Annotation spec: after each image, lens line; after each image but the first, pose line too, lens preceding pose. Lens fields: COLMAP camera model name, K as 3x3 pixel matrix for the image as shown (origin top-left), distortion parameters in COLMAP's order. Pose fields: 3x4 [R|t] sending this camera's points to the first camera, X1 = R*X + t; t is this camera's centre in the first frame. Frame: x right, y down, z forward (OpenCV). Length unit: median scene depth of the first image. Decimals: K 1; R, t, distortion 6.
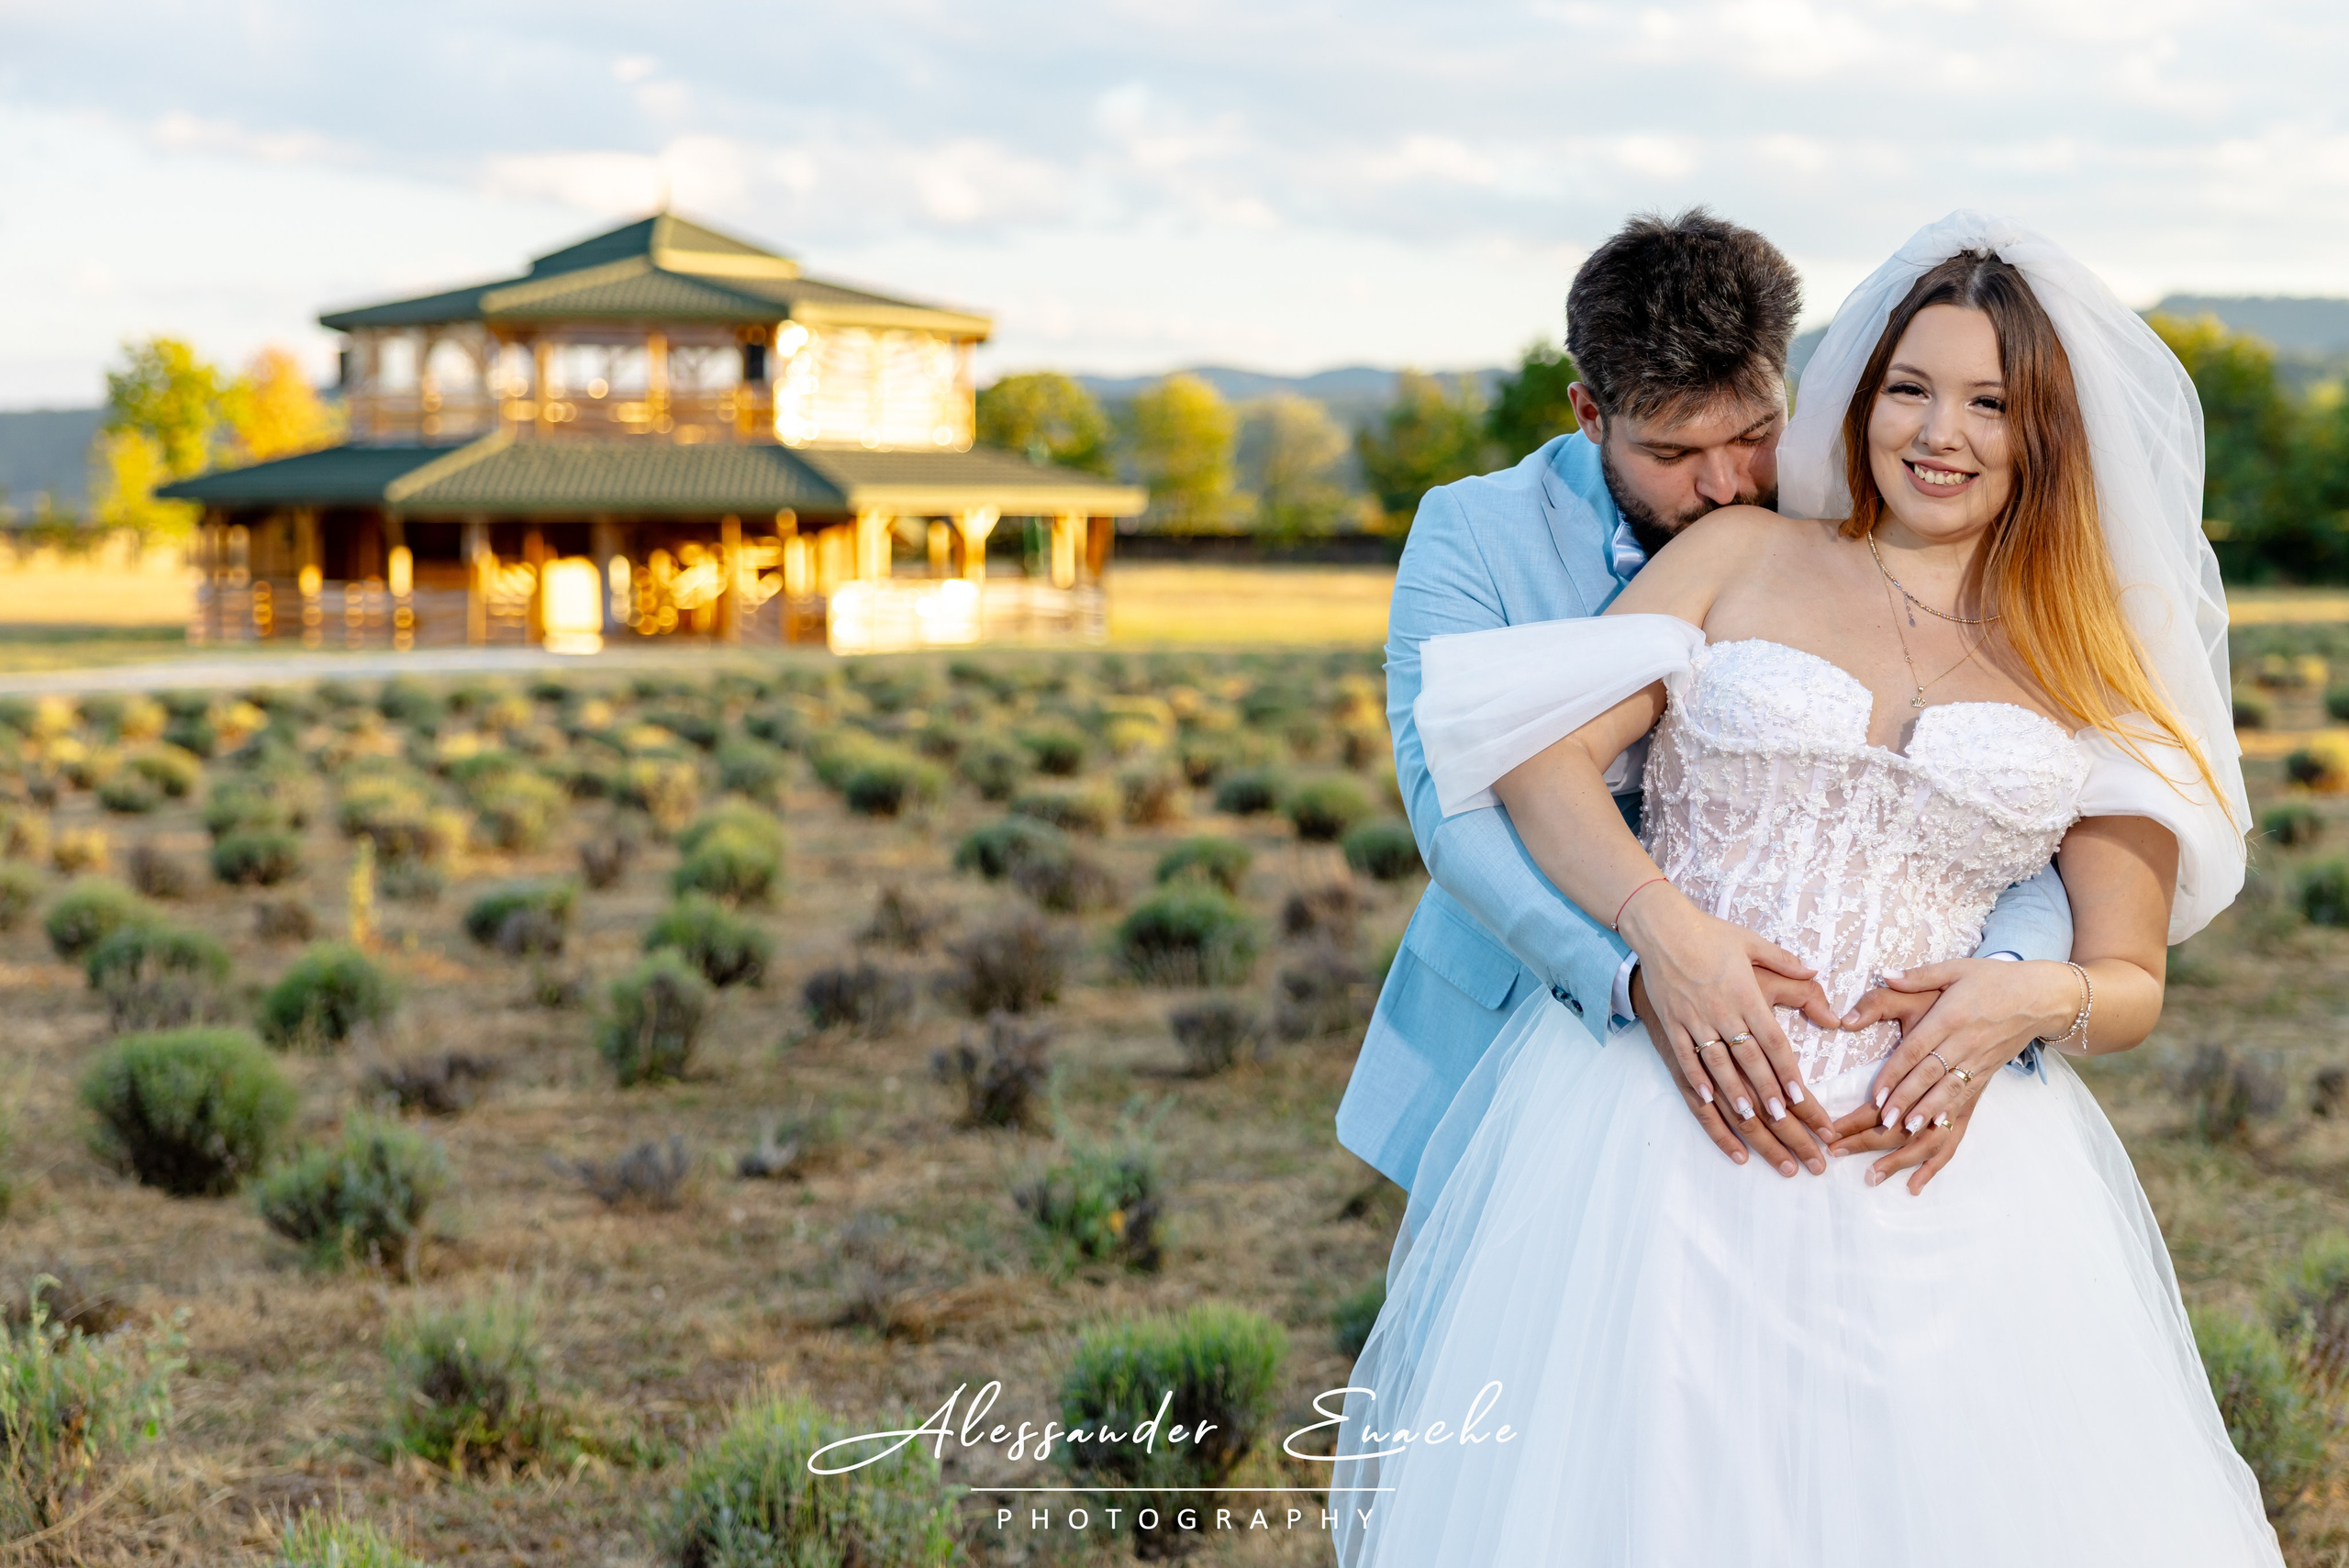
lens RADIAL K [[3903.2, 0, 1174.5], [0, 3903.2, 784.0], [0, 0, 1]] dist [0.026109, -0.087155]
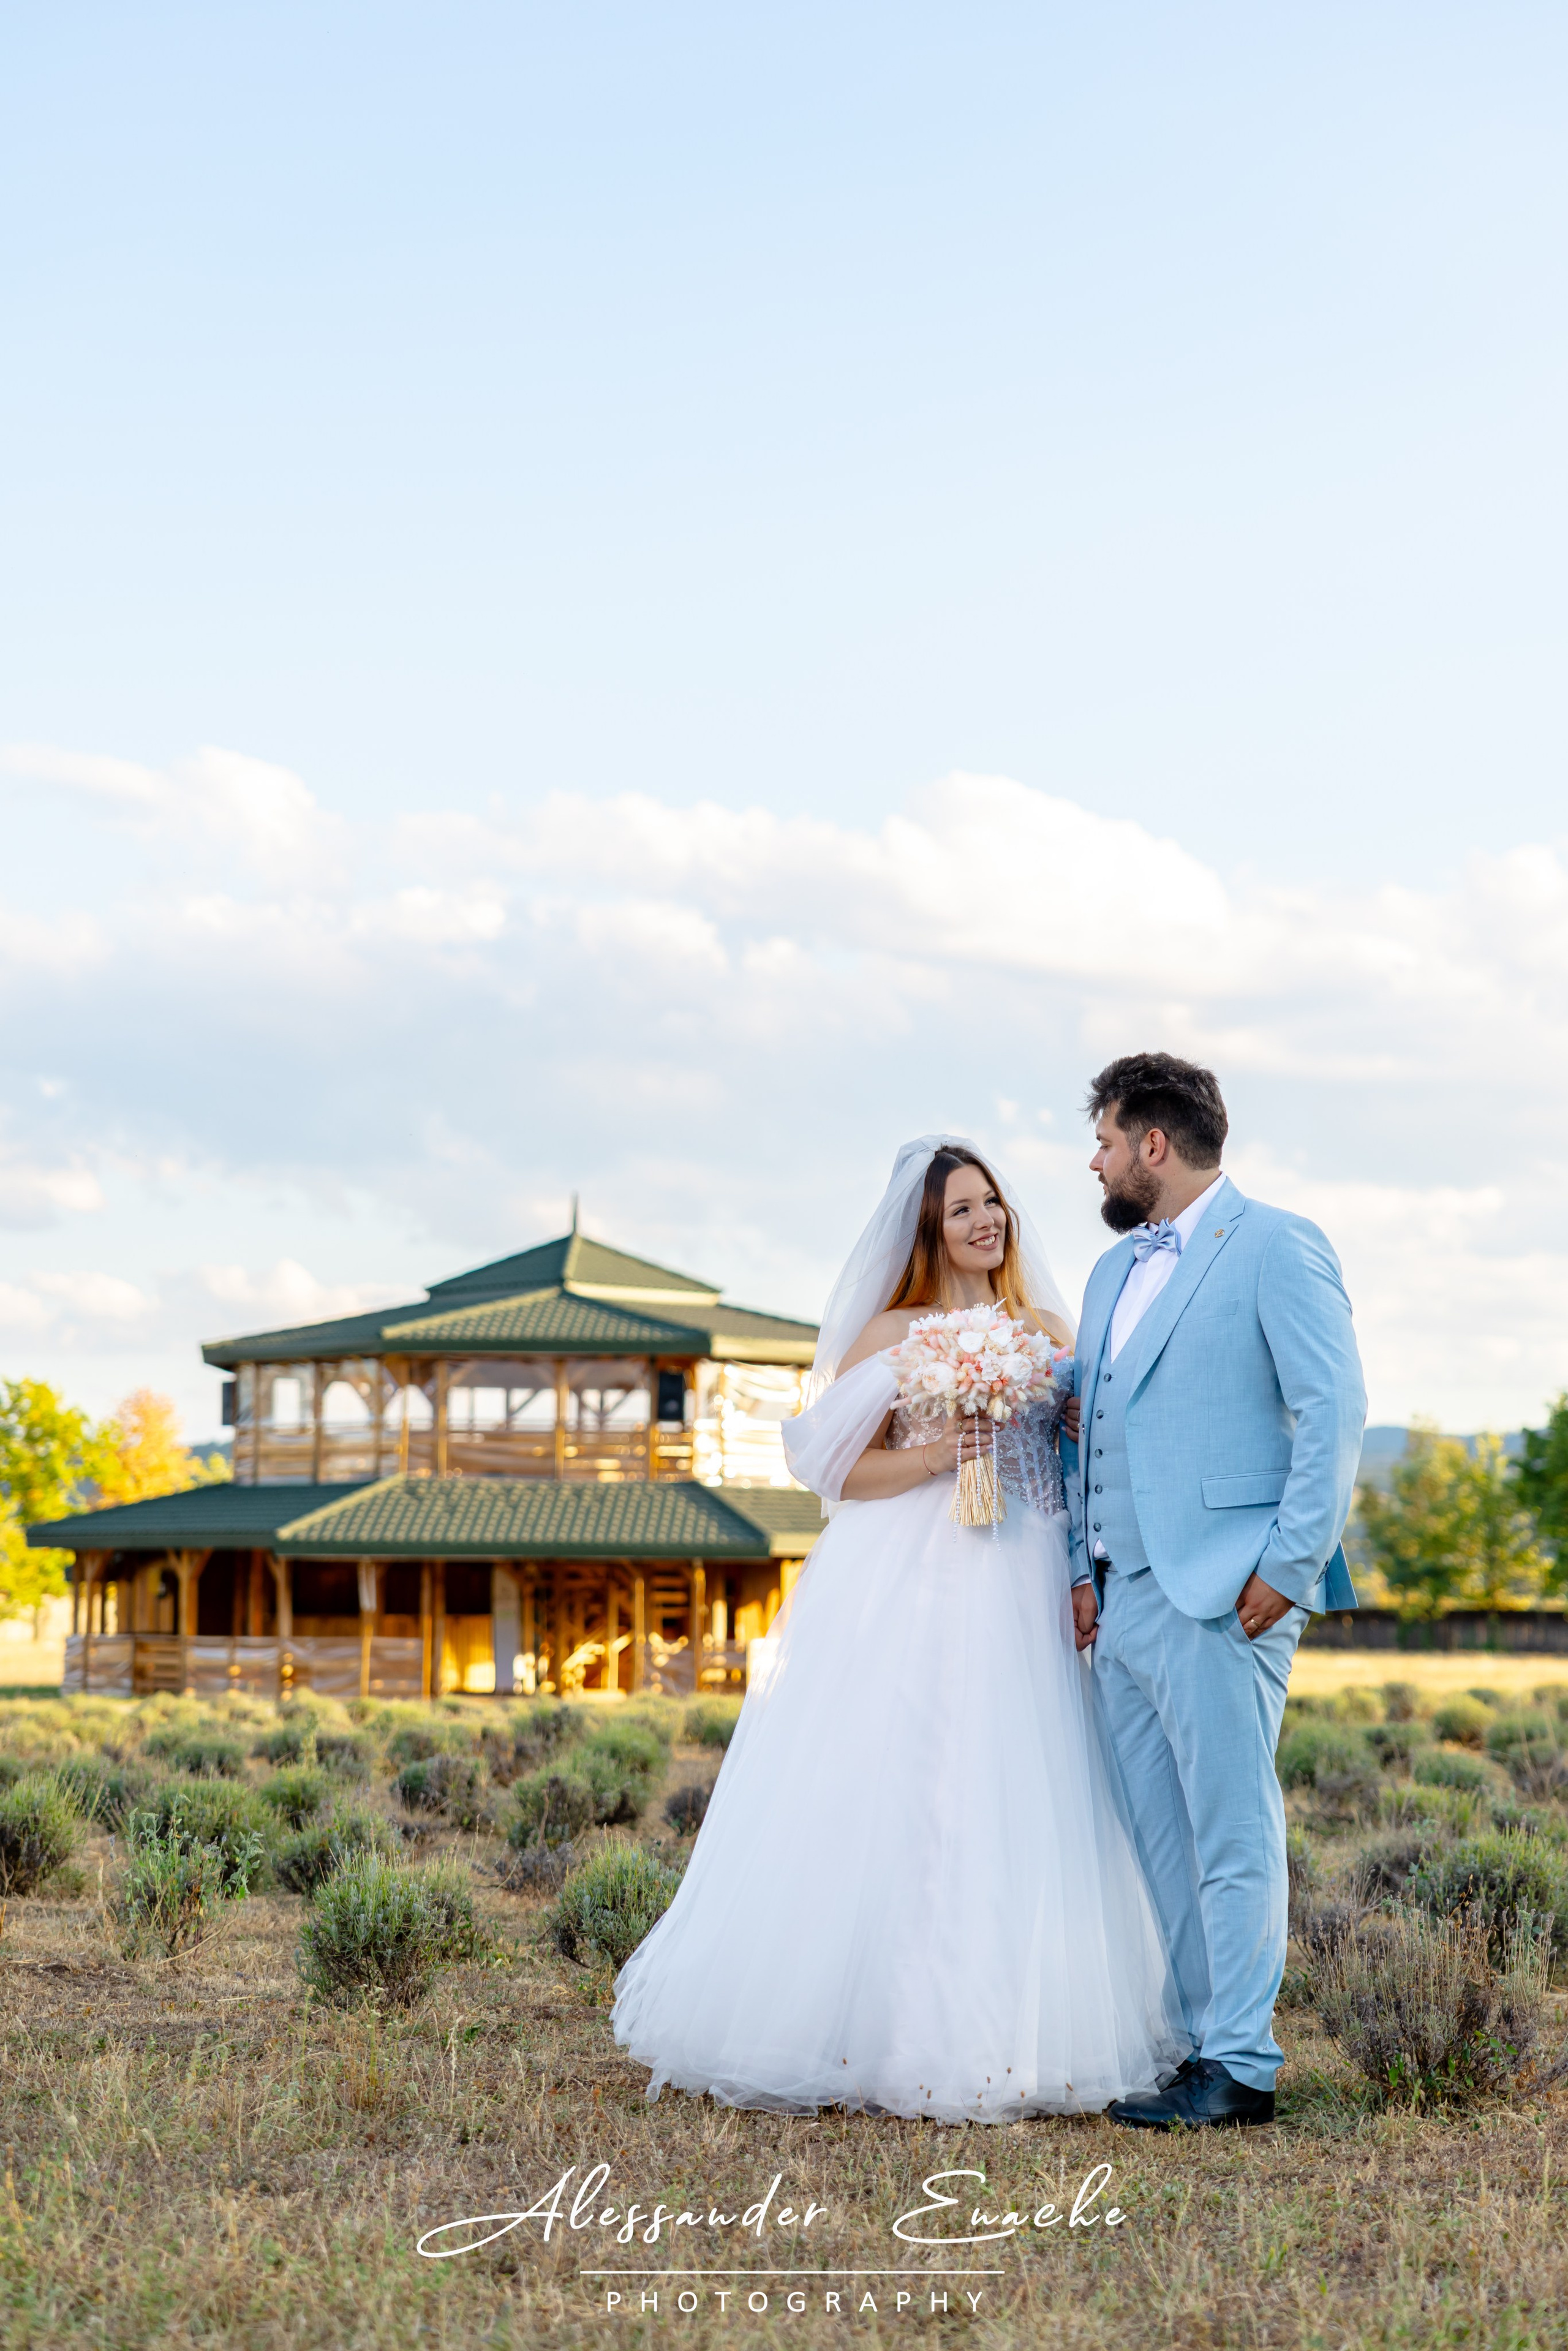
lens RADIAL K [[5057.9, 0, 784.0], [0, 5057.9, 1175.5], [0, 0, 1]] dist [0.044769, -0.249047]
pose [[0.996136, -0.002695, -0.087783, 0.025620], [-0.011713, 0.986523, -0.163201, 0.035953], [0.087040, 0.163598, 0.982680, -0.188116]]
